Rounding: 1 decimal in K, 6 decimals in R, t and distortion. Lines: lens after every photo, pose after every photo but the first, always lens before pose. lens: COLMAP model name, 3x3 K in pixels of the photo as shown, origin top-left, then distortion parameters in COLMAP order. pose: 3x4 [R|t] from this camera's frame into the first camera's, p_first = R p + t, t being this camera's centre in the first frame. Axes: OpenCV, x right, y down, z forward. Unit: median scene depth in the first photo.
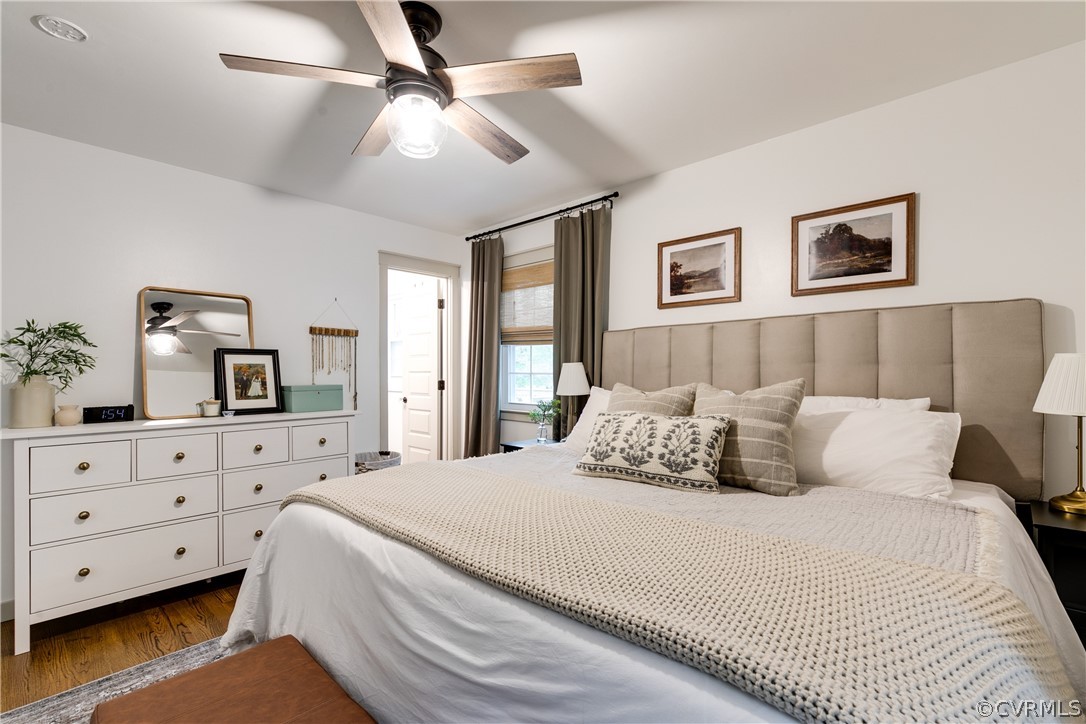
lens RADIAL K [[490.7, 0, 545.4], [0, 490.7, 369.5], [0, 0, 1]] dist [0.004100, -0.000299]
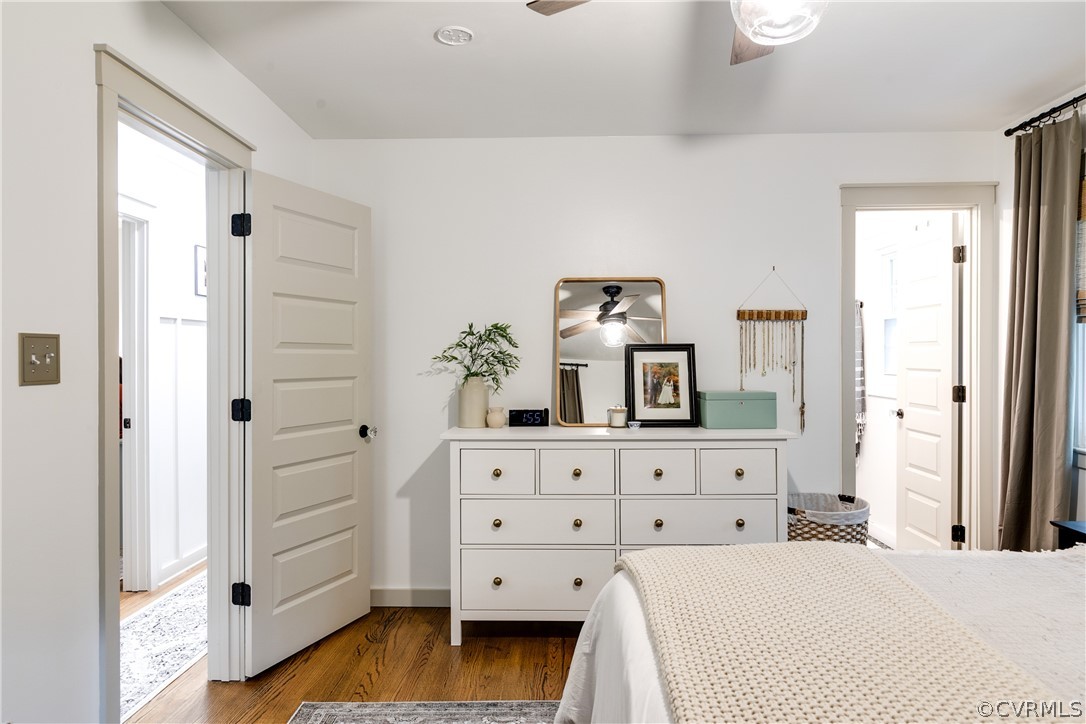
lens RADIAL K [[684.0, 0, 541.1], [0, 684.0, 356.6], [0, 0, 1]] dist [0.011042, -0.004122]
pose [[0.662742, 0.003572, -0.748839, 0.100263], [0.006729, 0.999920, 0.010725, -0.035522], [0.748818, -0.012147, 0.662665, 0.125454]]
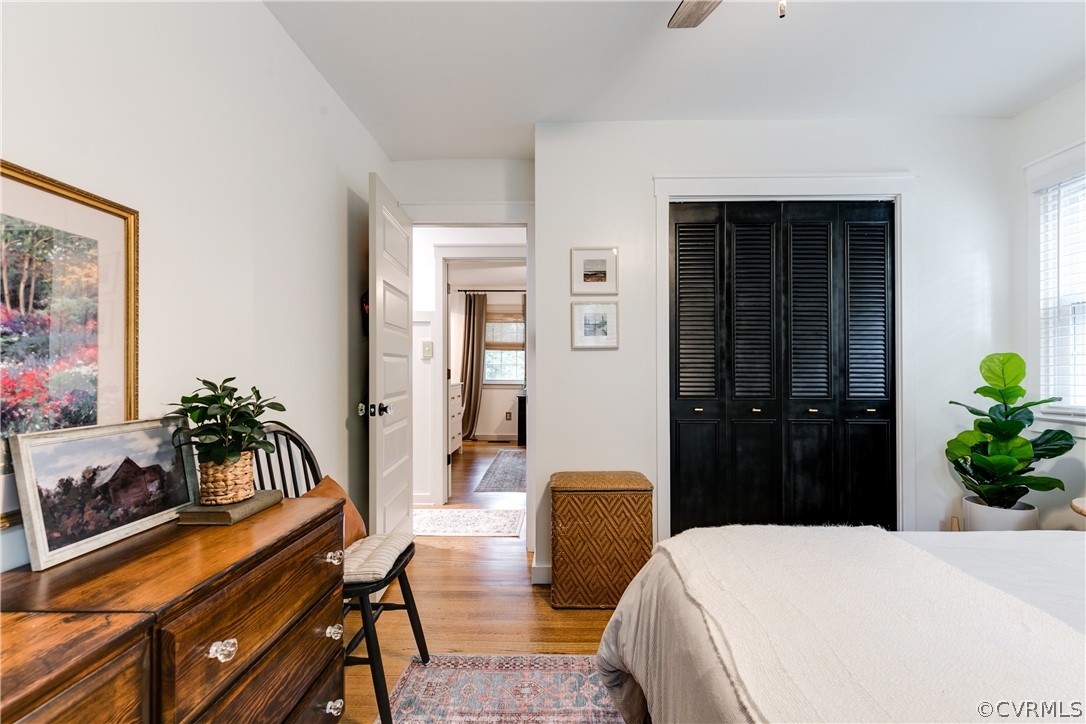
lens RADIAL K [[490.7, 0, 547.0], [0, 490.7, 362.5], [0, 0, 1]] dist [0.004100, -0.000299]
pose [[0.749841, 0.005242, 0.661598, -1.548405], [-0.007578, 0.999971, 0.000665, -0.003944], [-0.661575, -0.005512, 0.749859, -0.809379]]
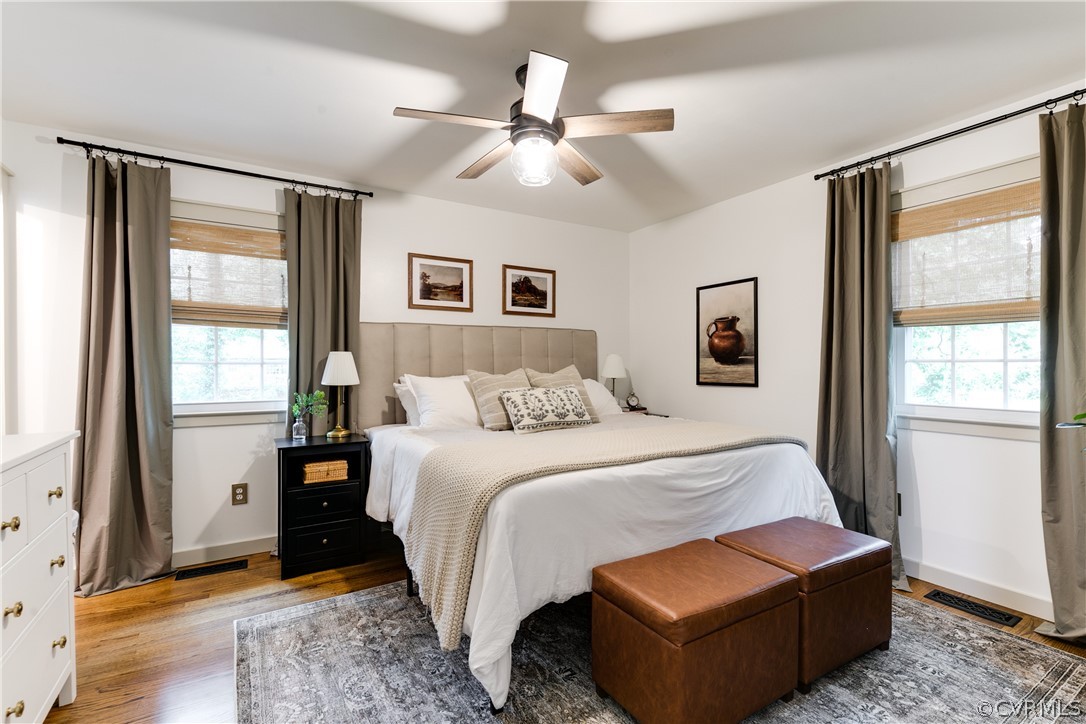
lens RADIAL K [[490.7, 0, 544.2], [0, 490.7, 366.8], [0, 0, 1]] dist [0.004100, -0.000299]
pose [[0.260932, -0.007533, 0.965328, -0.818776], [-0.004417, 0.999950, 0.008997, 0.005679], [-0.965347, -0.006611, 0.260885, 0.370802]]
